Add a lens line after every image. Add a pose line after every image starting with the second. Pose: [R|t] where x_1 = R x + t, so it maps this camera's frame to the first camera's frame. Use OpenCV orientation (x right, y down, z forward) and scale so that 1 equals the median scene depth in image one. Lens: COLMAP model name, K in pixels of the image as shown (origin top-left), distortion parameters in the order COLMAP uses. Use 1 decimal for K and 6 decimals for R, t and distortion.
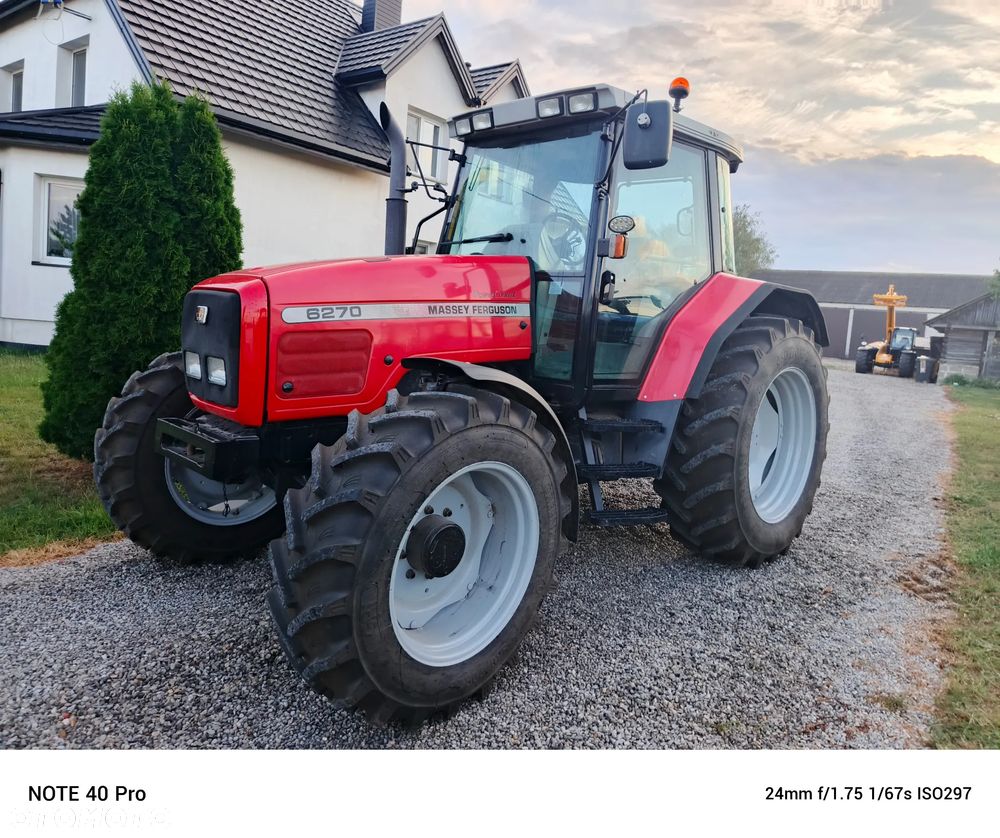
lens RADIAL K [[761.2, 0, 502.3], [0, 761.2, 375.5], [0, 0, 1]] dist [0.082220, -0.070310]
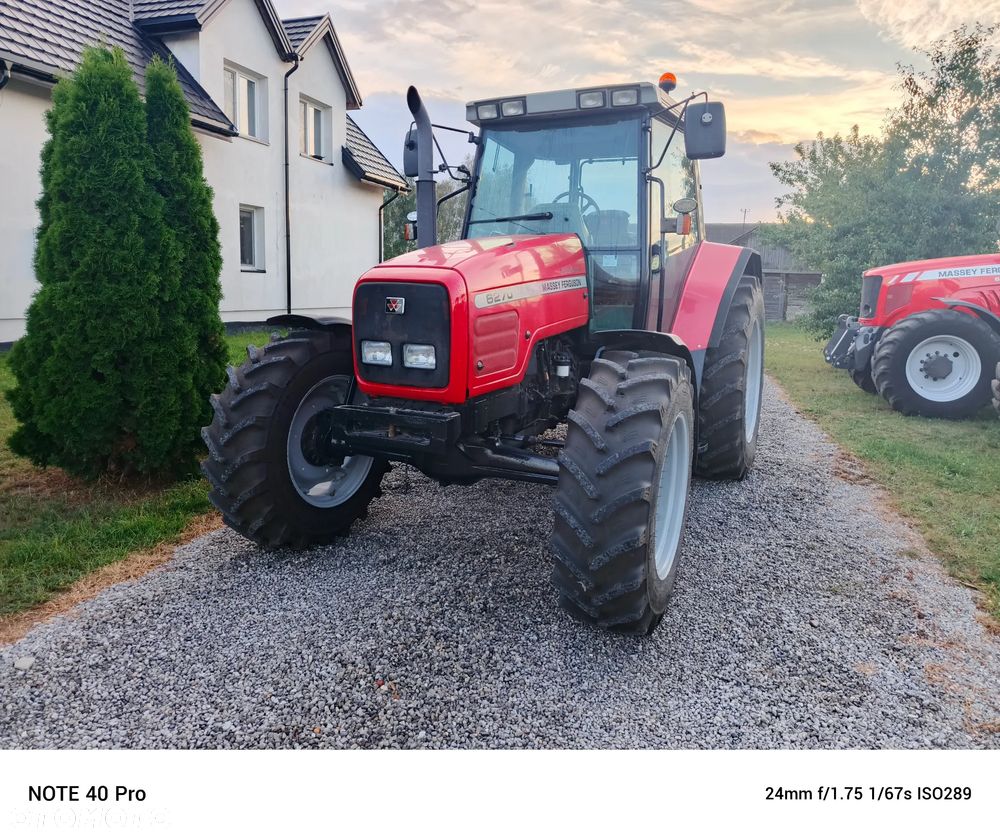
lens RADIAL K [[761.2, 0, 502.3], [0, 761.2, 375.5], [0, 0, 1]] dist [0.082220, -0.070310]
pose [[0.940172, -0.093814, 0.327529, -0.358698], [0.074698, 0.994711, 0.070494, -0.027743], [-0.332410, -0.041811, 0.942208, -0.026983]]
